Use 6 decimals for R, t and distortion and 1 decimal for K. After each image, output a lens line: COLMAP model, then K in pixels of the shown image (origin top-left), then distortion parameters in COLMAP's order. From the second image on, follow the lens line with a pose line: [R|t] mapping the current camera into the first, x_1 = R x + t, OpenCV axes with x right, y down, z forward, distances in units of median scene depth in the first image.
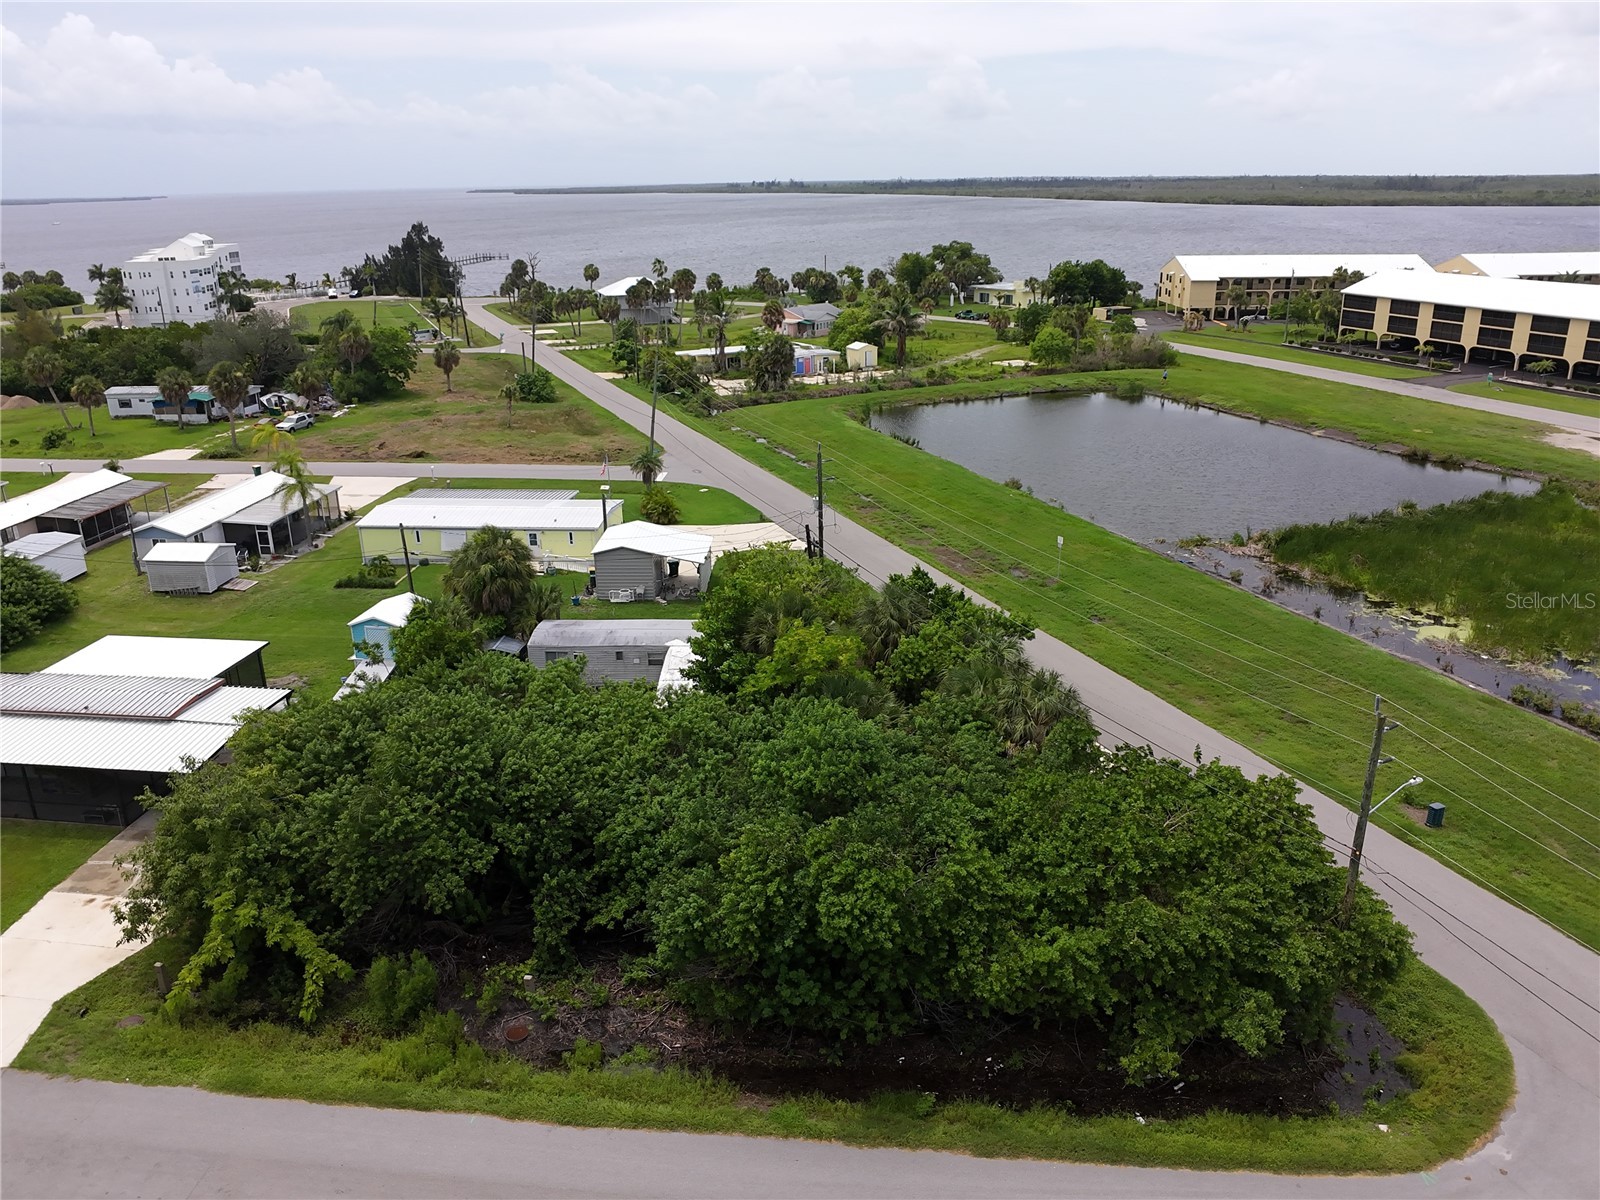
lens RADIAL K [[1182.1, 0, 803.0], [0, 1182.1, 598.3], [0, 0, 1]] dist [-0.022824, -0.022856]
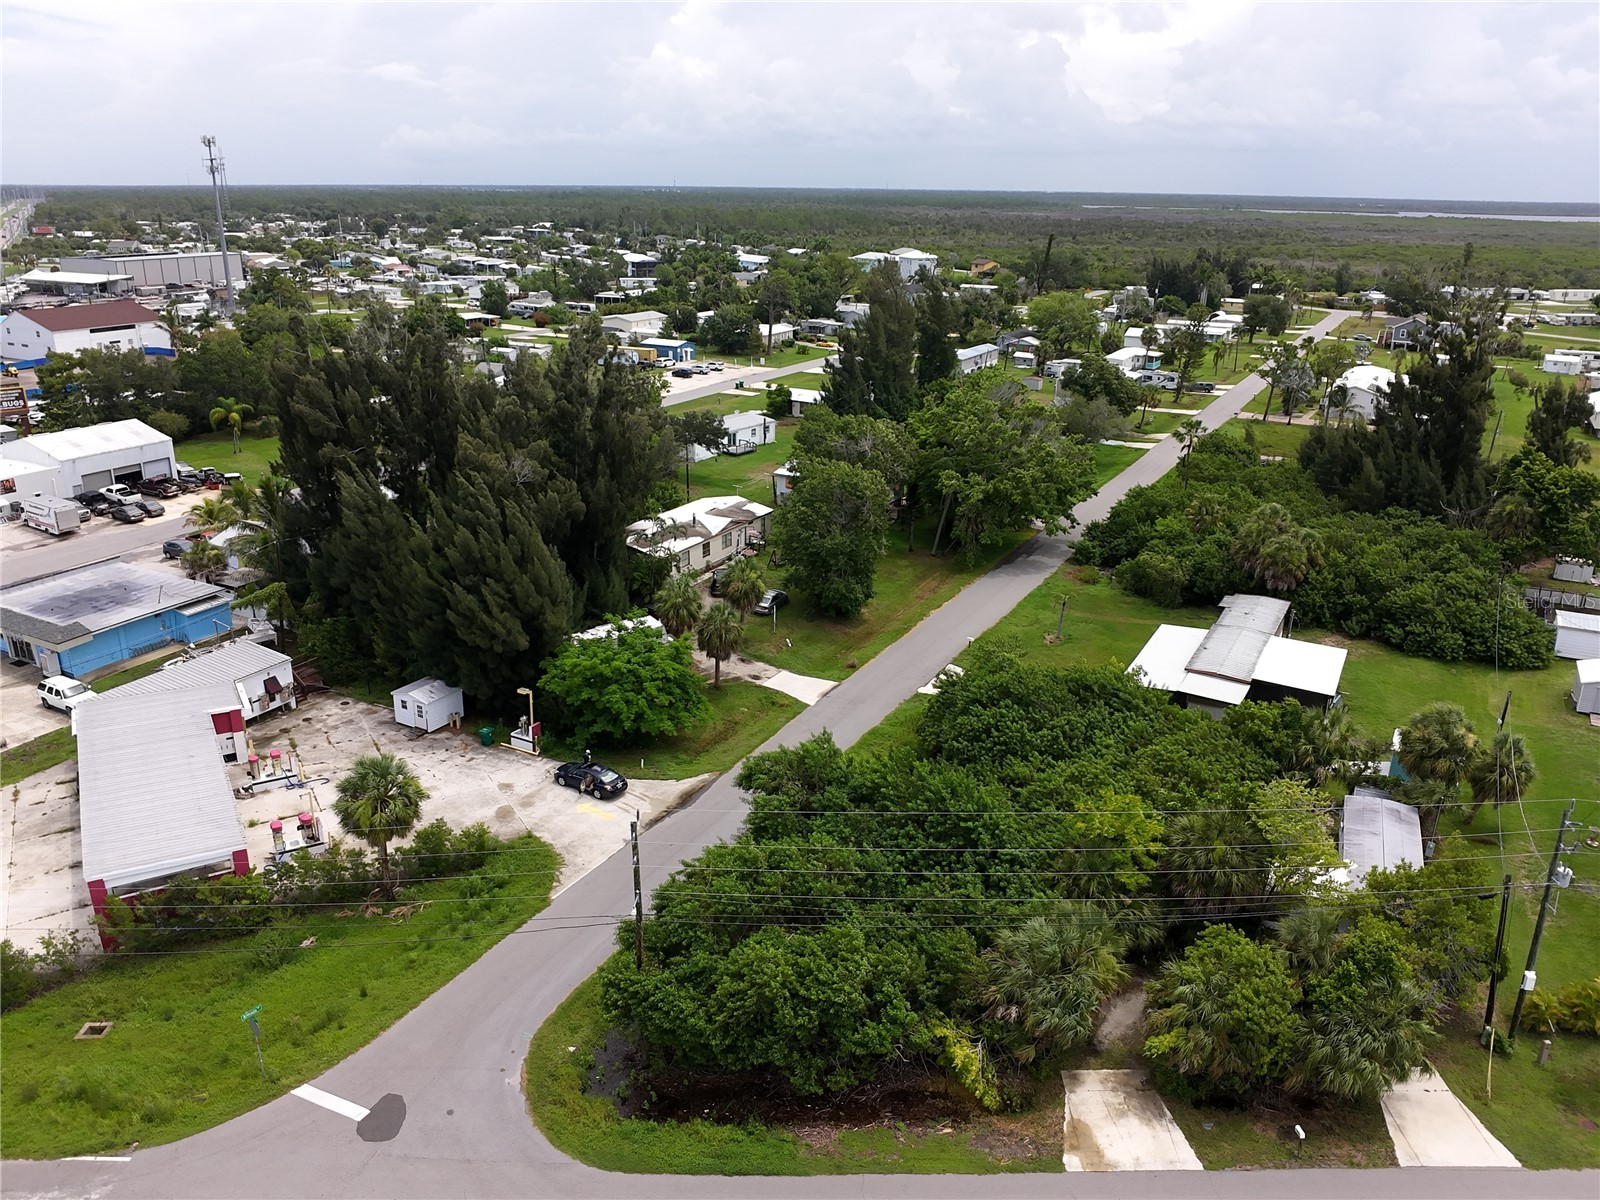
lens RADIAL K [[1182.1, 0, 803.0], [0, 1182.1, 598.3], [0, 0, 1]] dist [-0.022824, -0.022856]
pose [[-0.375199, 0.315942, -0.871440, 0.370019], [-0.316281, 0.840067, 0.440742, -0.190908], [0.871316, 0.440986, -0.215266, 0.324551]]
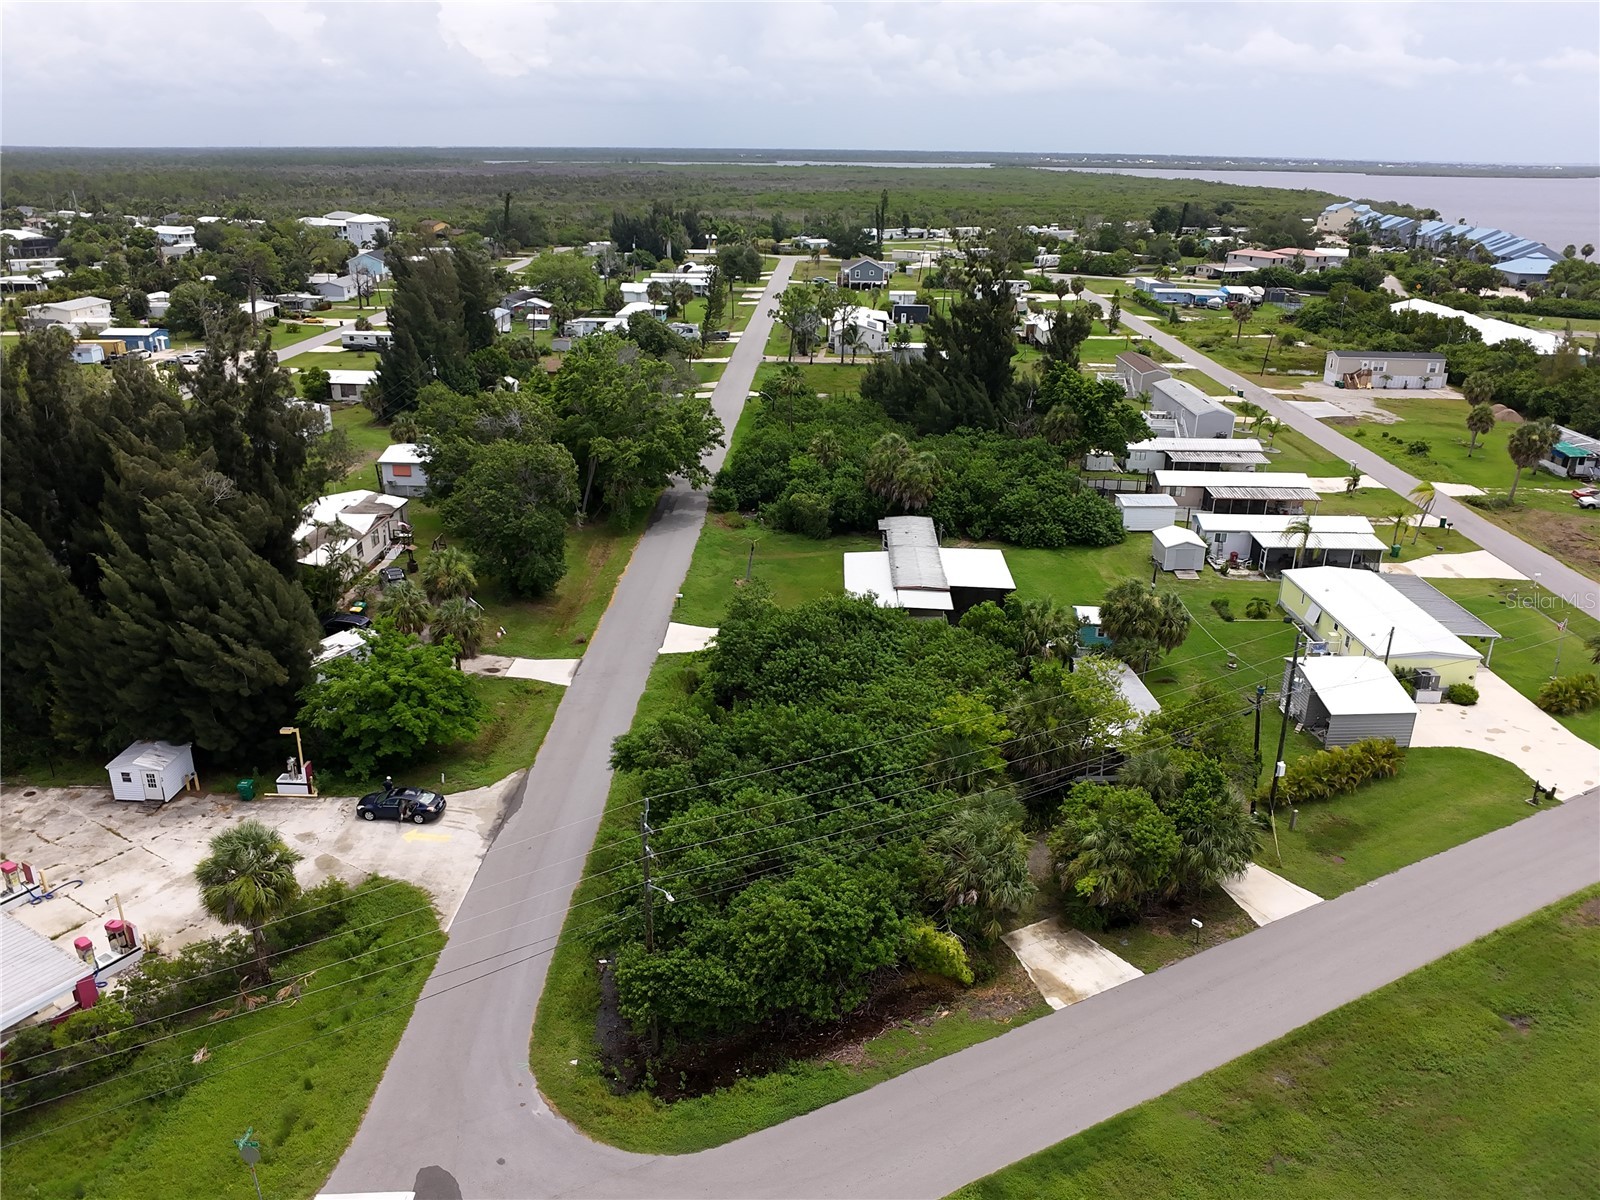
lens RADIAL K [[1182.1, 0, 803.0], [0, 1182.1, 598.3], [0, 0, 1]] dist [-0.022824, -0.022856]
pose [[0.093758, 0.370727, -0.923997, 0.405741], [-0.344907, 0.882709, 0.319163, -0.150403], [0.933943, 0.288769, 0.210627, 0.193939]]
